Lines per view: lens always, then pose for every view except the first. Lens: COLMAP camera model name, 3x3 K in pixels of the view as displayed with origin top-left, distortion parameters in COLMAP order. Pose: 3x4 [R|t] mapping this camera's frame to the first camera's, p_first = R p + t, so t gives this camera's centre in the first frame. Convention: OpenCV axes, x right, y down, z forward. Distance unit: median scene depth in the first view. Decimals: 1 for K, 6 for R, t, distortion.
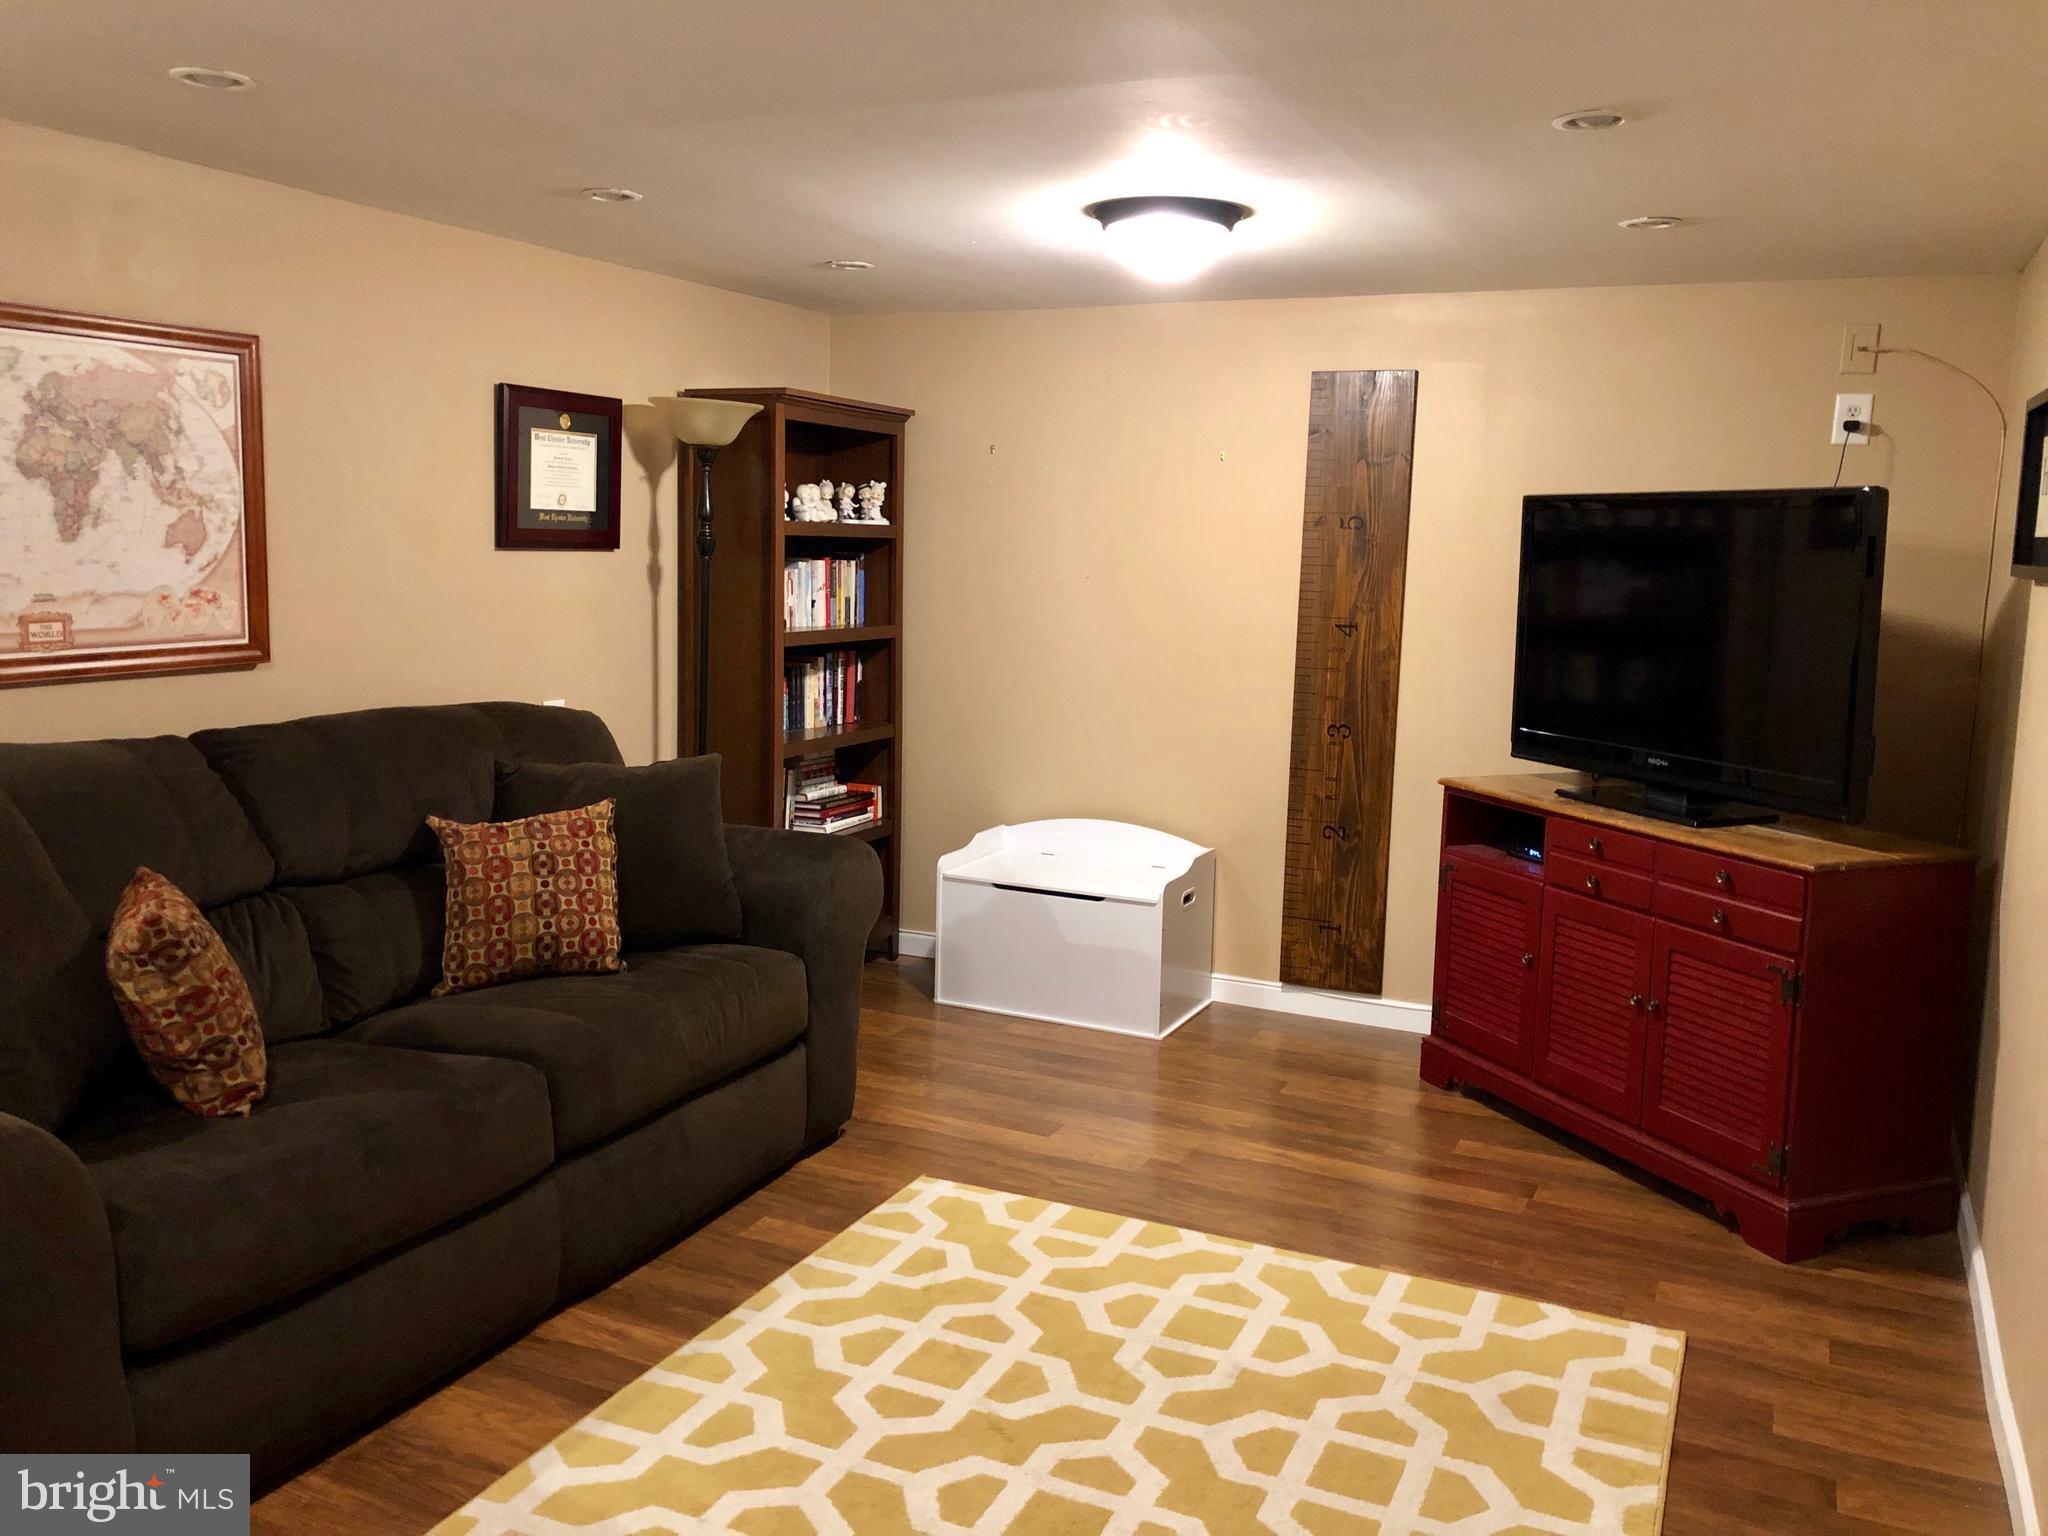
lens RADIAL K [[1706.6, 0, 1063.1], [0, 1706.6, 768.5], [0, 0, 1]] dist [0.076720, -0.082997]
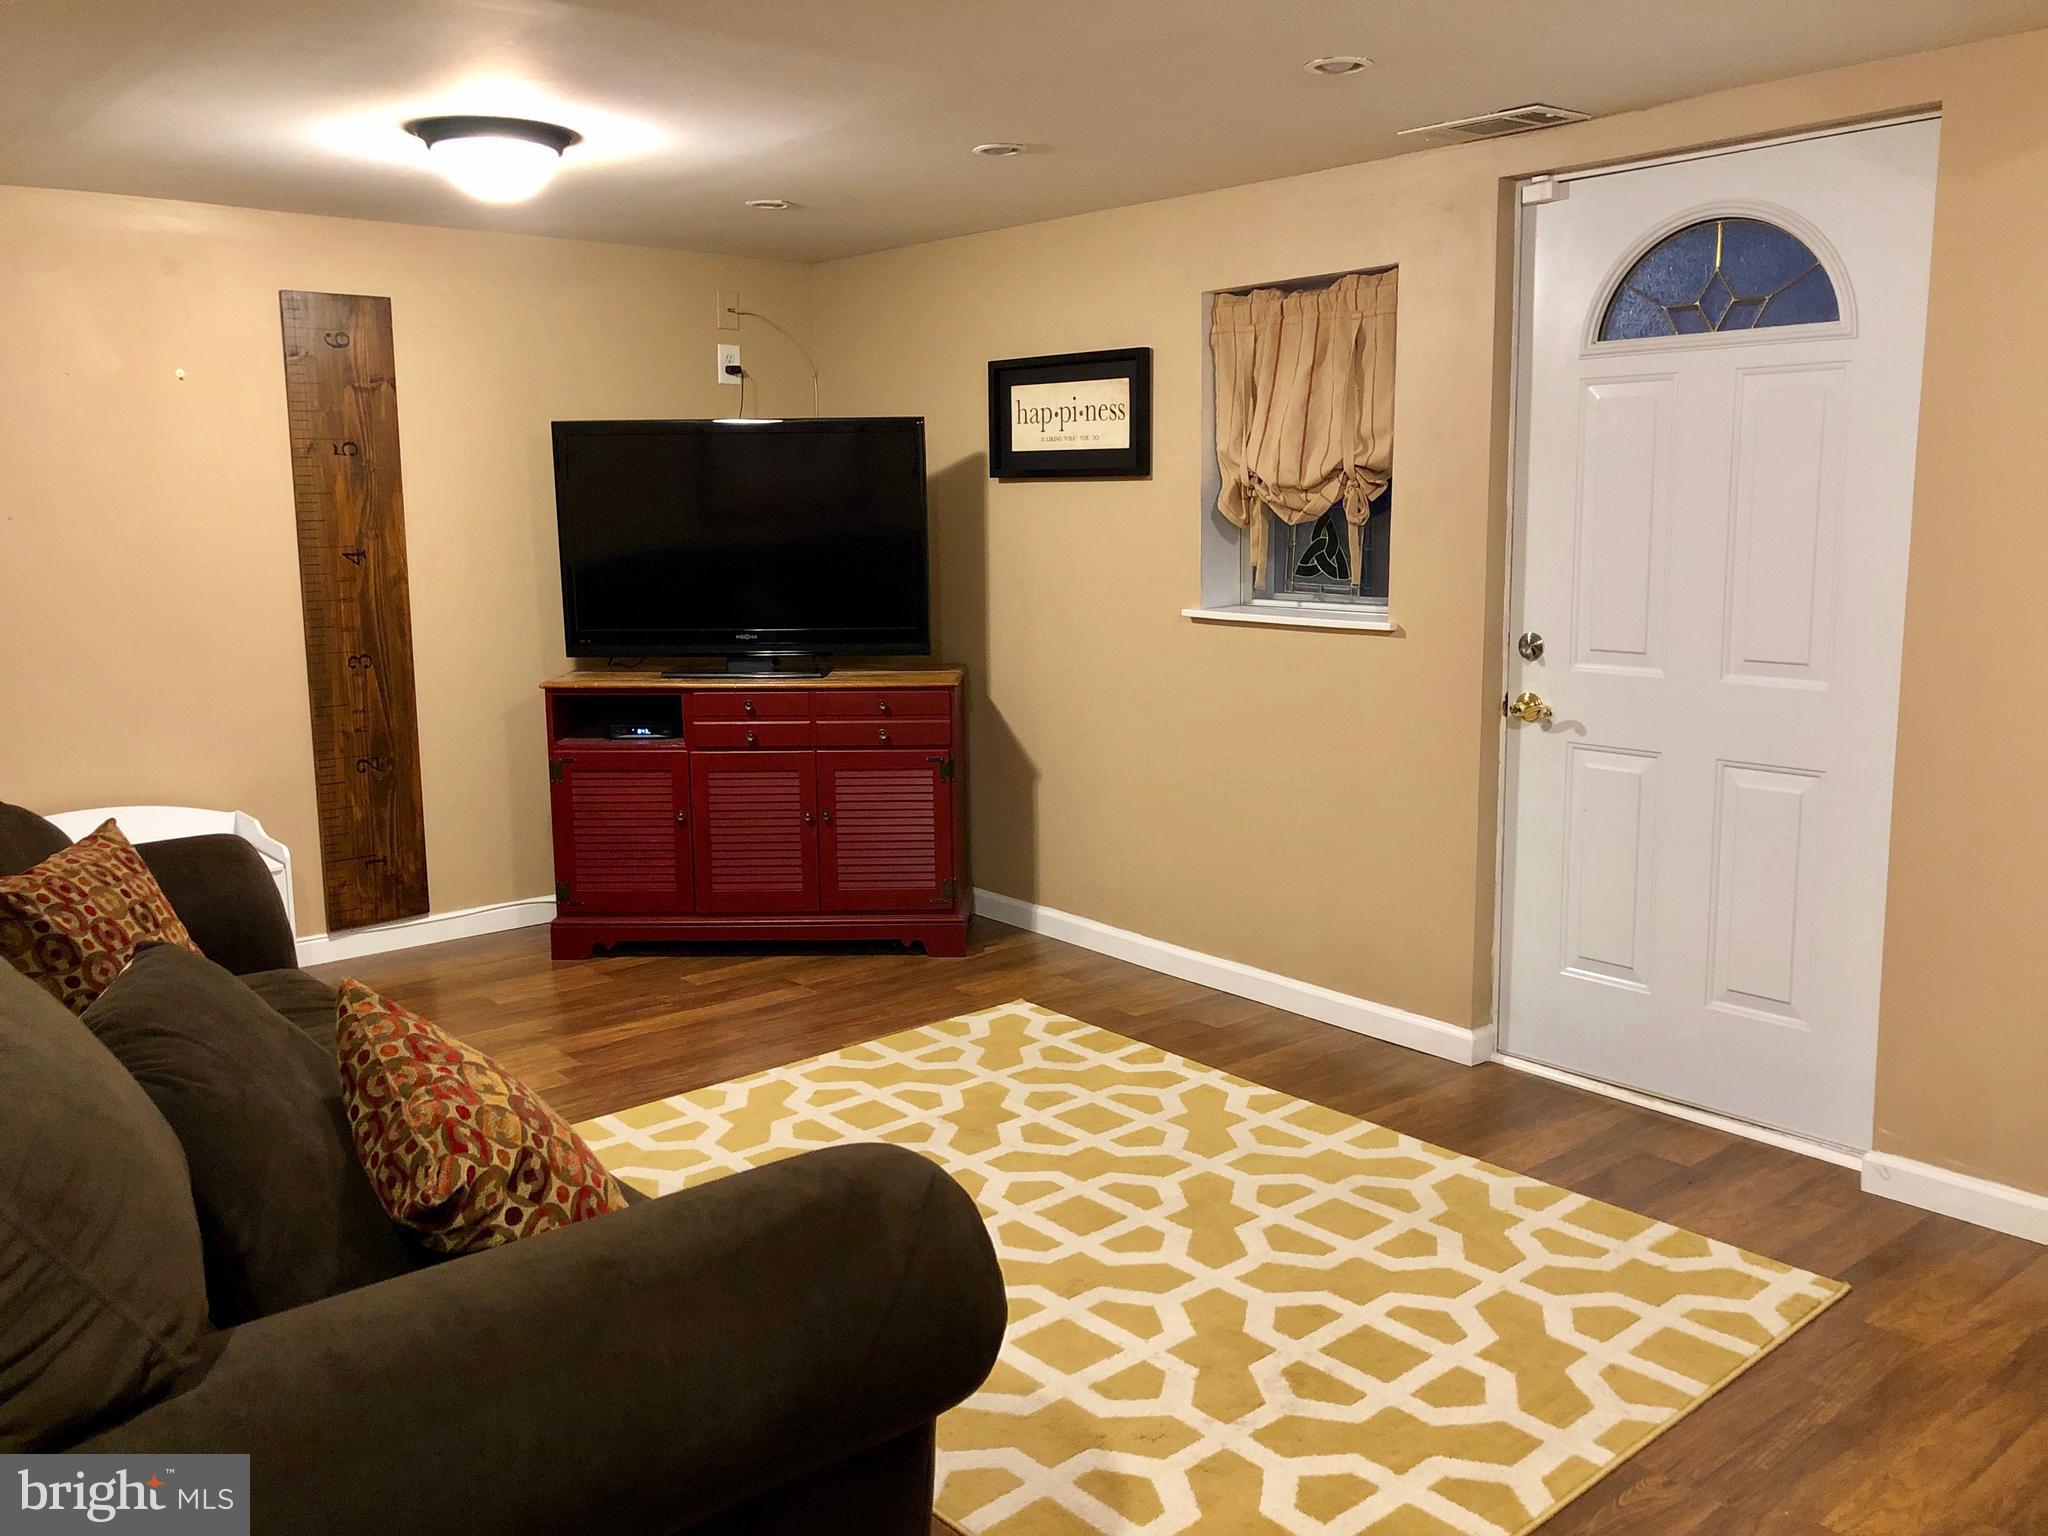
lens RADIAL K [[1706.6, 0, 1063.1], [0, 1706.6, 768.5], [0, 0, 1]] dist [0.076720, -0.082997]
pose [[0.404075, -0.185323, 0.895756, -0.836468], [0.143845, 0.979951, 0.137854, -0.058529], [-0.903345, 0.073147, 0.422632, 0.316140]]
